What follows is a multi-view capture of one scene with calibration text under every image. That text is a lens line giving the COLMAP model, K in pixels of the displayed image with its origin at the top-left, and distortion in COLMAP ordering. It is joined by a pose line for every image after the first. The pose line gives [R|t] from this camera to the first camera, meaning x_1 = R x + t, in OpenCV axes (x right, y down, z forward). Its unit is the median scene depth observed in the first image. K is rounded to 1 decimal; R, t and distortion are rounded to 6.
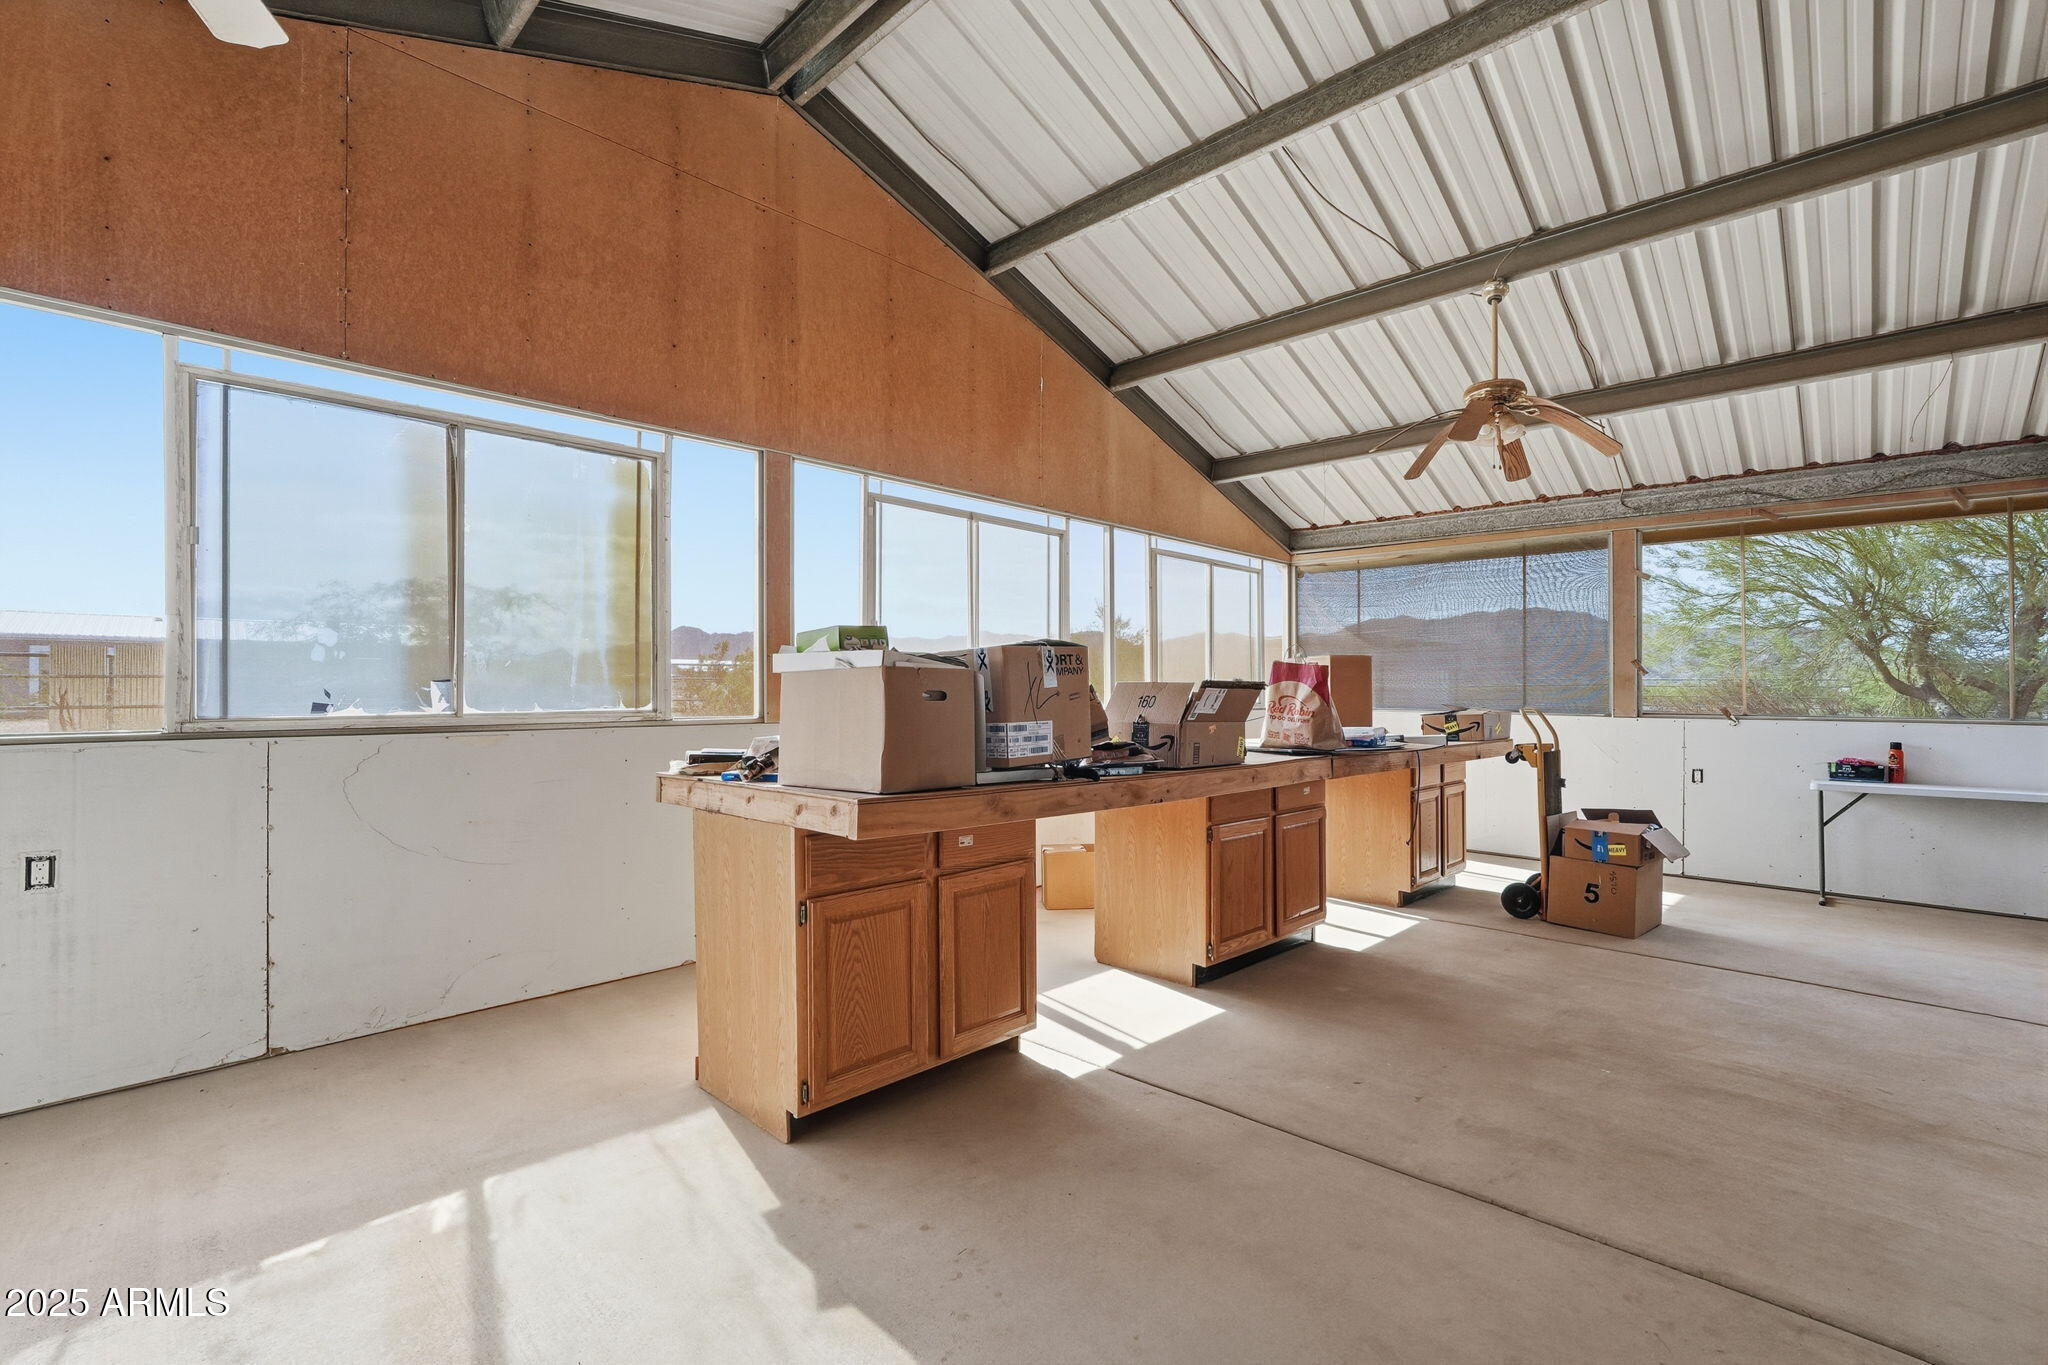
lens RADIAL K [[889.0, 0, 1032.5], [0, 889.0, 691.3], [0, 0, 1]] dist [-0.019118, 0.002252]
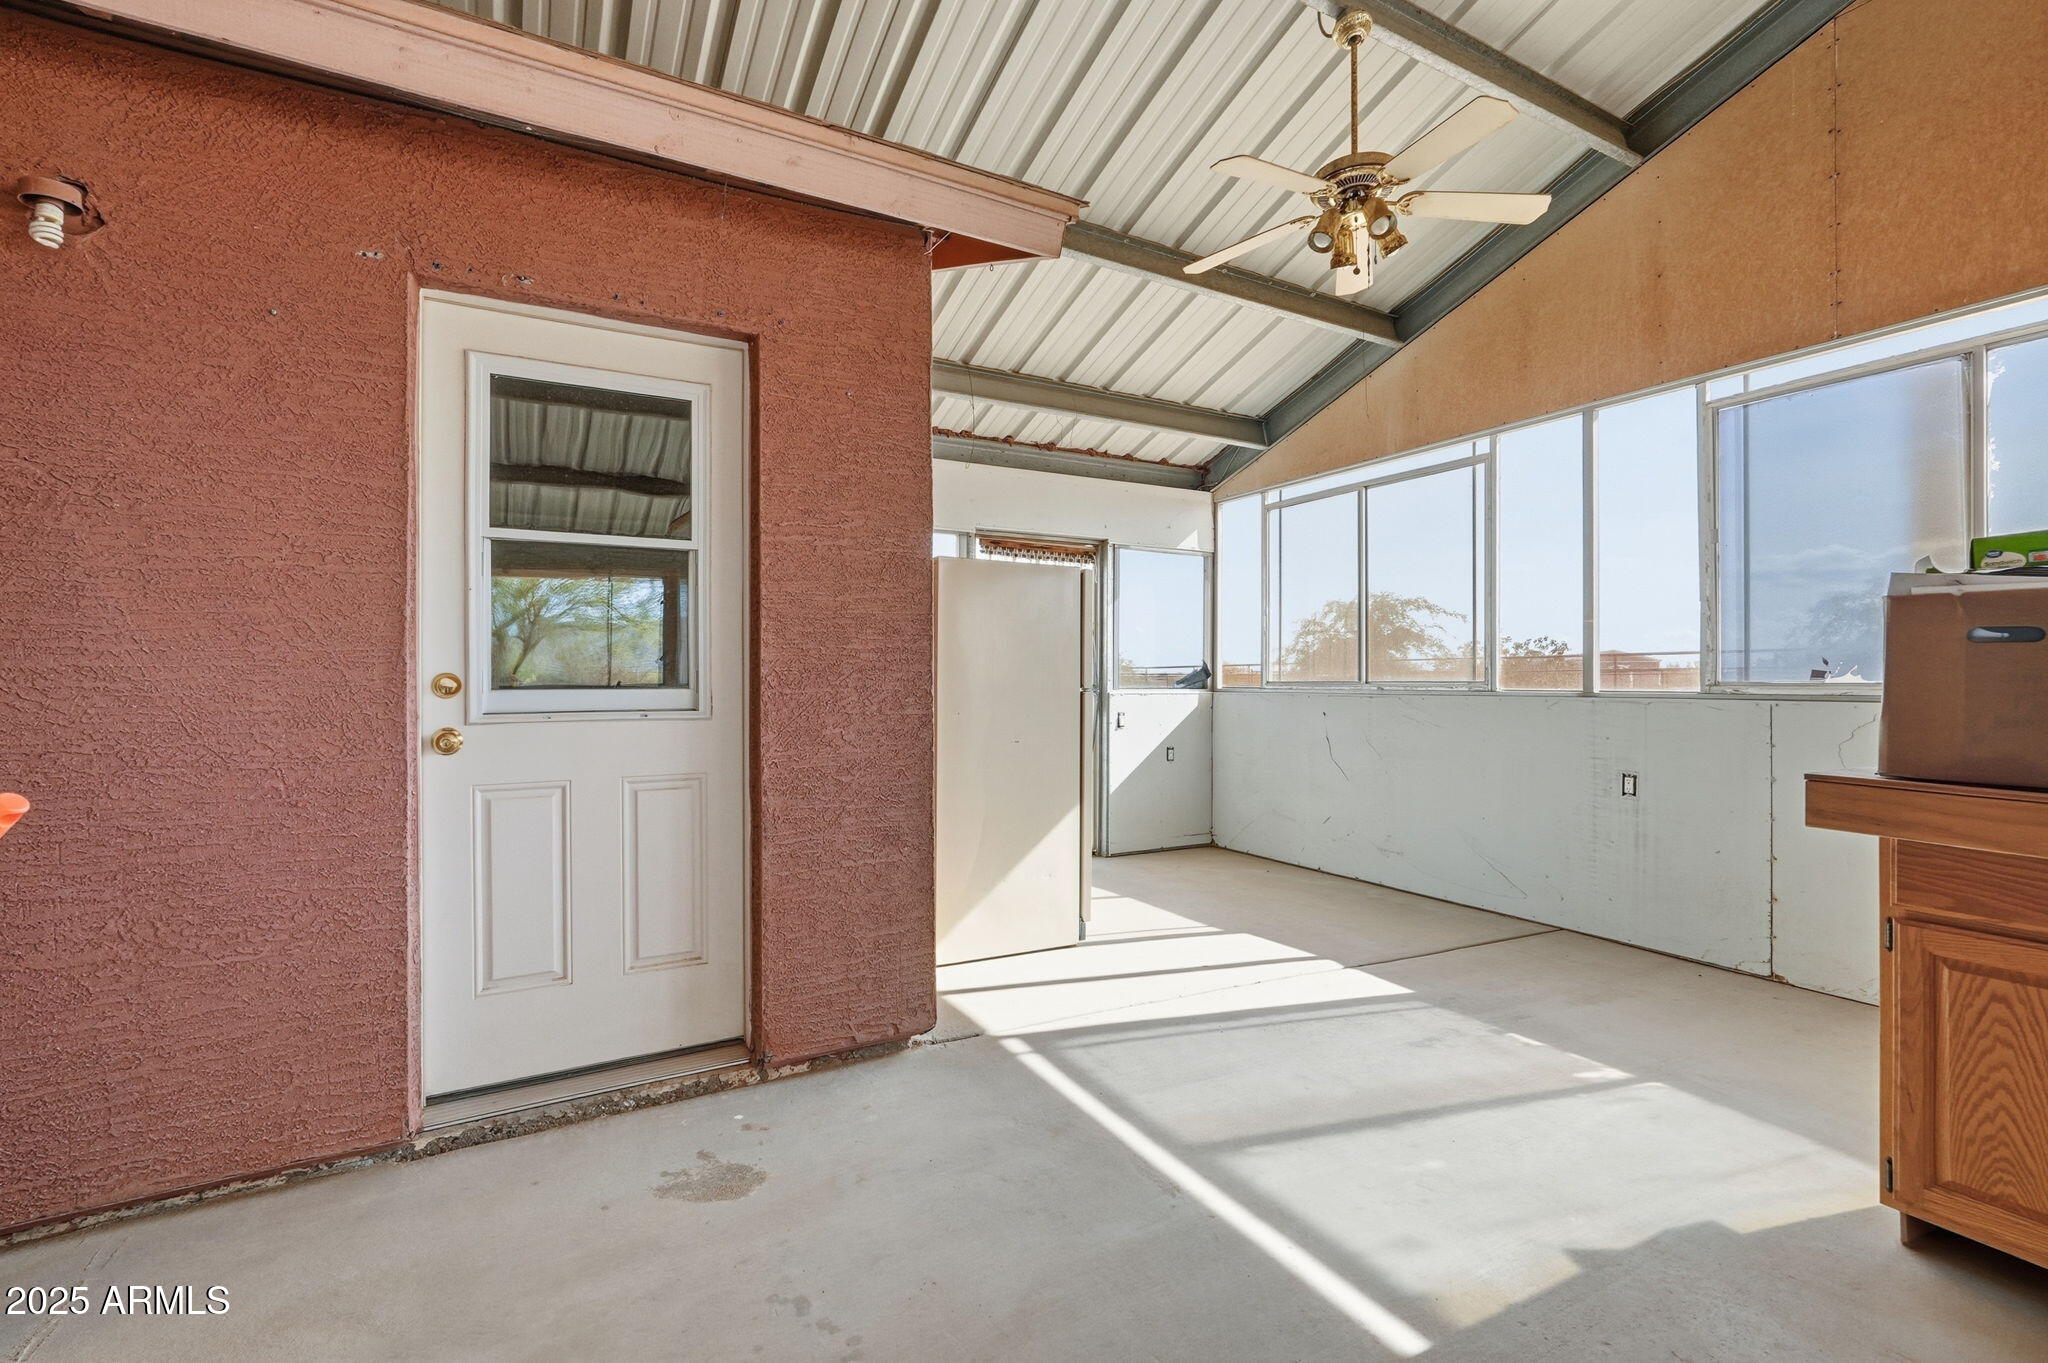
lens RADIAL K [[889.0, 0, 992.4], [0, 889.0, 676.9], [0, 0, 1]] dist [-0.019118, 0.002252]
pose [[-0.326580, -0.003755, -0.945162, 0.555630], [-0.002829, 0.999992, -0.002996, 0.029592], [0.945165, 0.001696, -0.326588, 0.423090]]
